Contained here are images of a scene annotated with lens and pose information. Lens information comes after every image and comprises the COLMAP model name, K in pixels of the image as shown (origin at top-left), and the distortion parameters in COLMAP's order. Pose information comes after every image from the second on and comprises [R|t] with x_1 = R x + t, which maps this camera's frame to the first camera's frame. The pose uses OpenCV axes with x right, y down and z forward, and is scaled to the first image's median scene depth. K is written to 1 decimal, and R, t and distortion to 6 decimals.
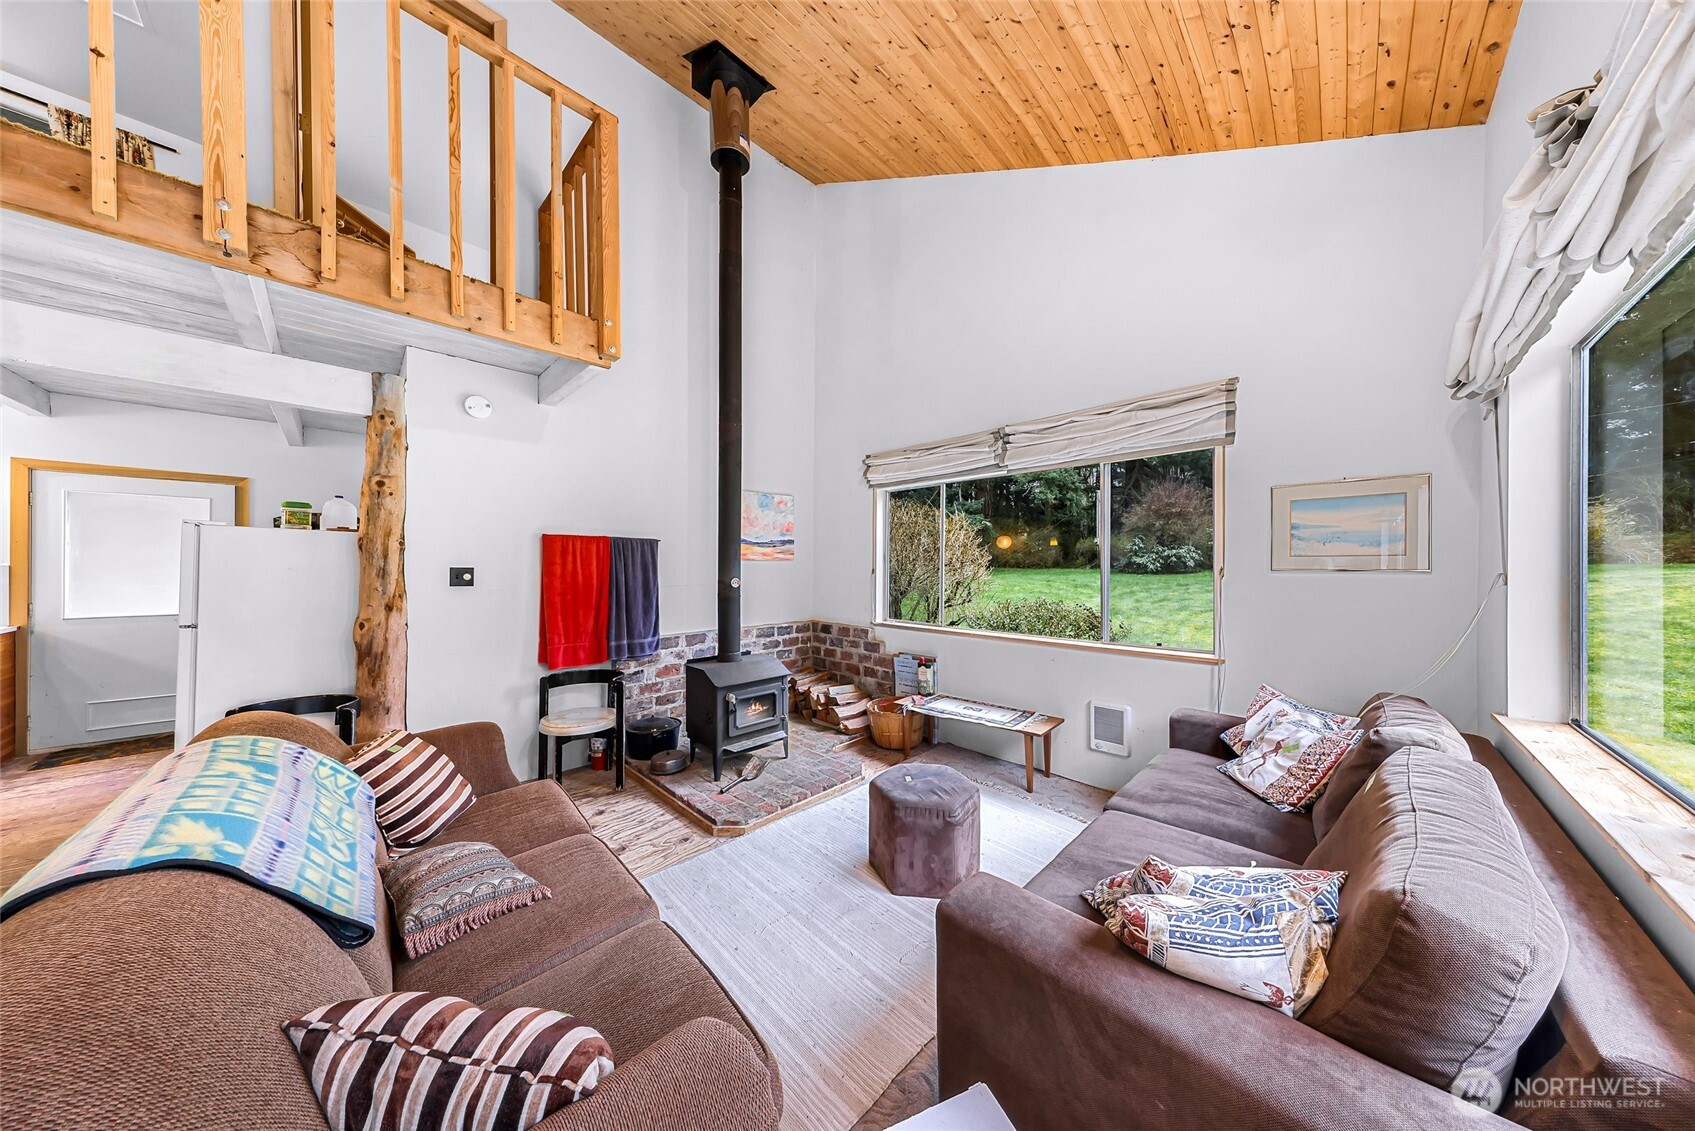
lens RADIAL K [[511.5, 0, 822.5], [0, 511.5, 565.2], [0, 0, 1]] dist [0.006374, 0.000148]
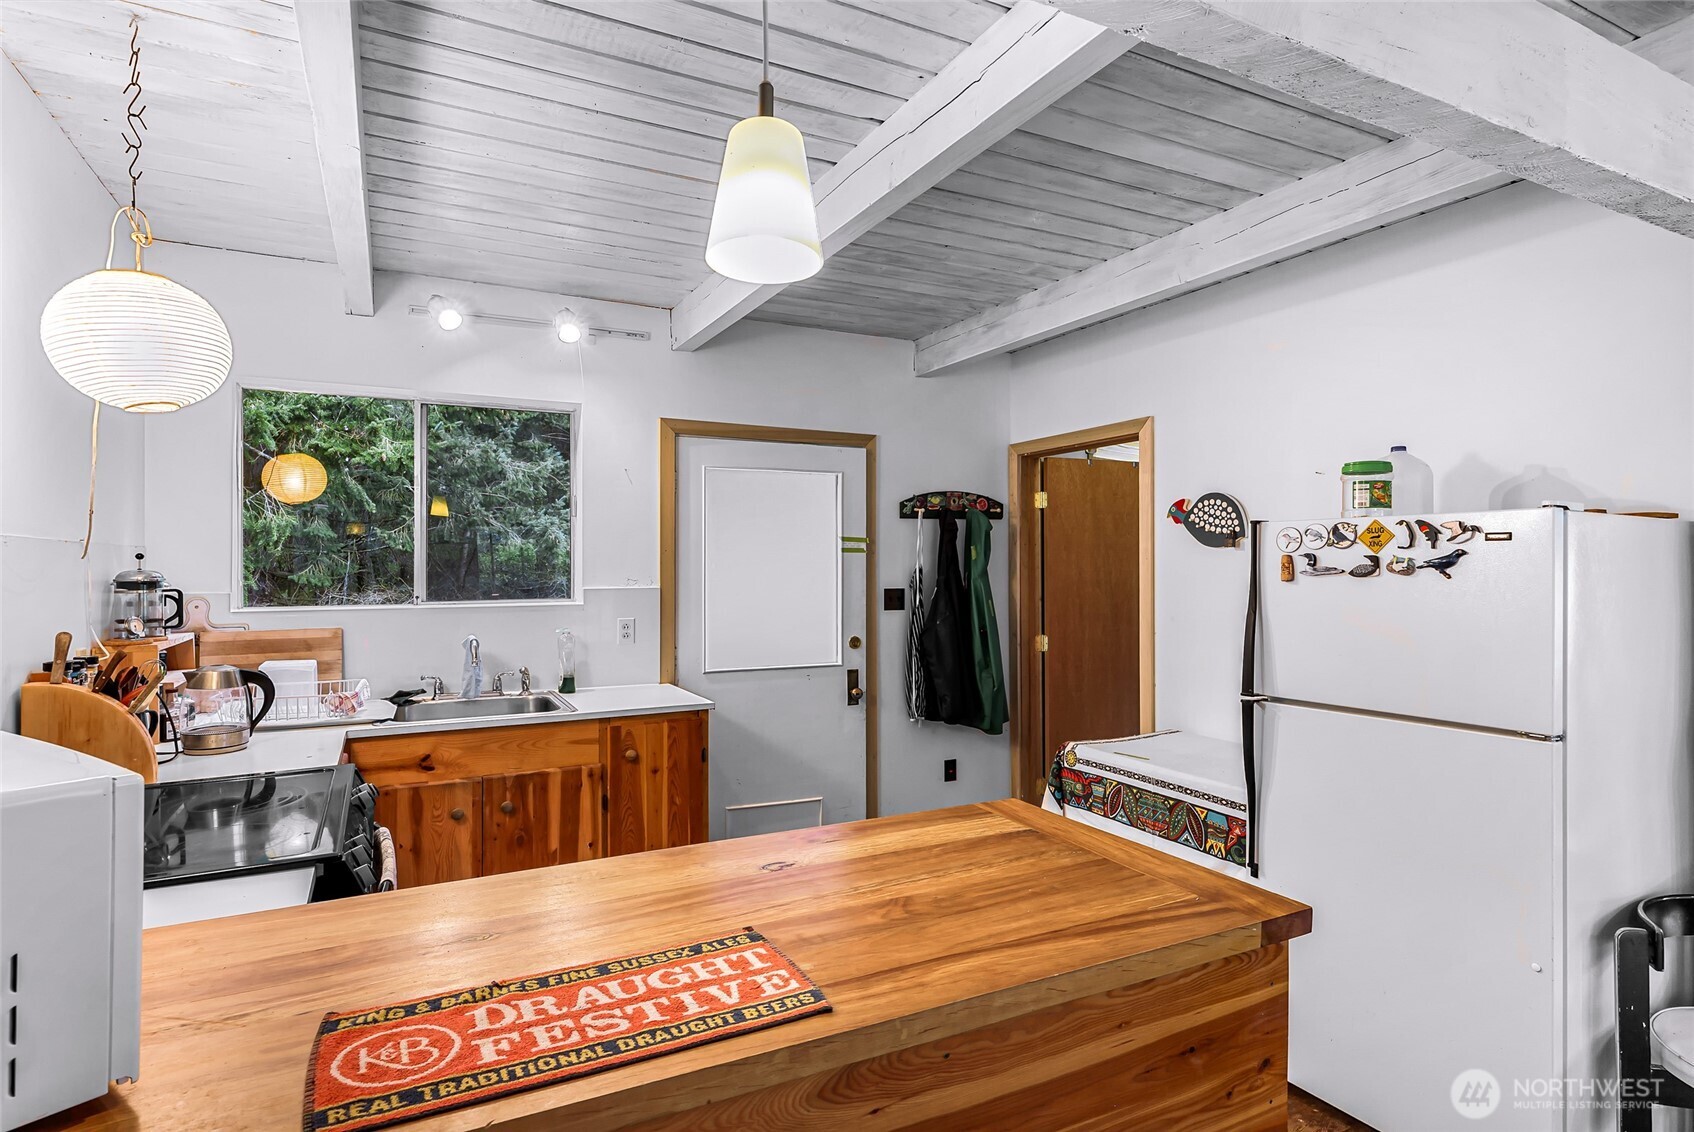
lens RADIAL K [[847.7, 0, 821.2], [0, 847.7, 567.4], [0, 0, 1]] dist [-0.002491, -0.003002]
pose [[0.948867, -0.011285, -0.315474, -1.163029], [0.012351, 0.999923, 0.001381, -0.026771], [0.315434, -0.005207, 0.948933, 0.073089]]
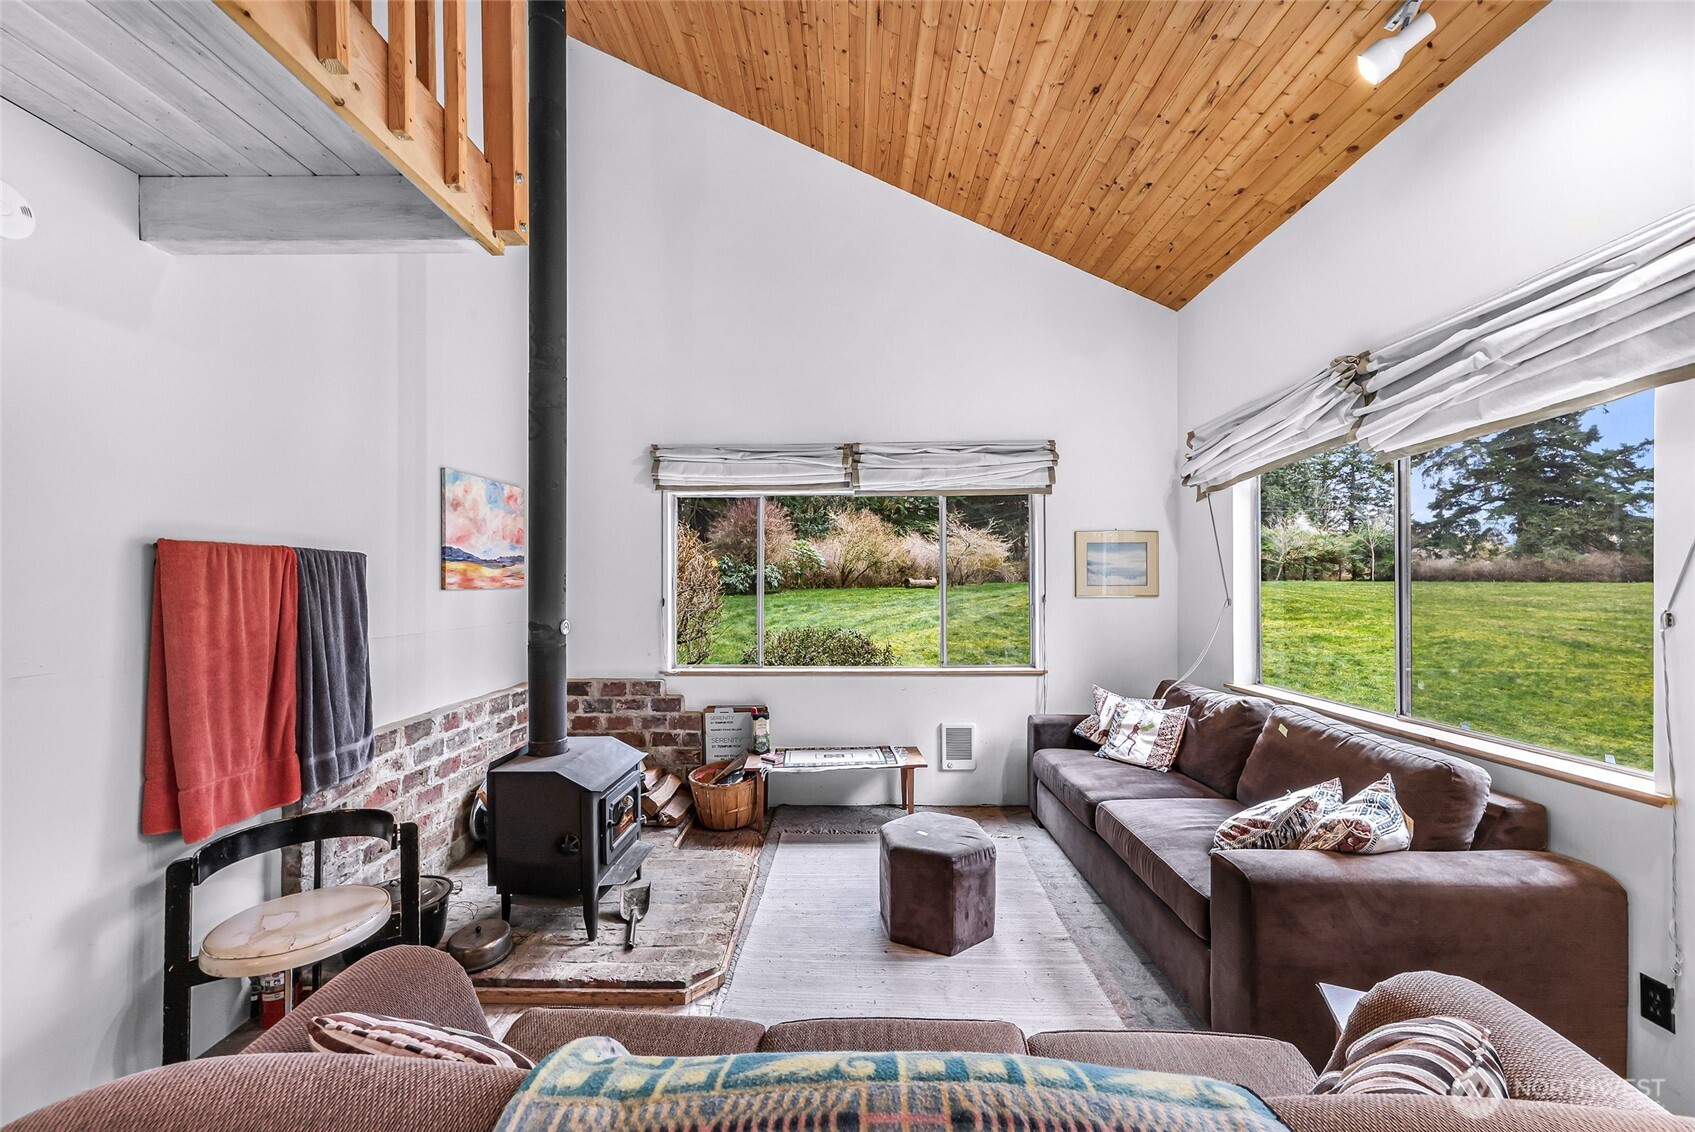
lens RADIAL K [[655.7, 0, 852.5], [0, 655.7, 582.9], [0, 0, 1]] dist [0.000093, -0.000239]
pose [[0.710716, -0.002446, 0.703475, -0.519617], [0.004860, 0.999987, -0.001432, -0.019133], [-0.703463, 0.004437, 0.710718, 0.179651]]
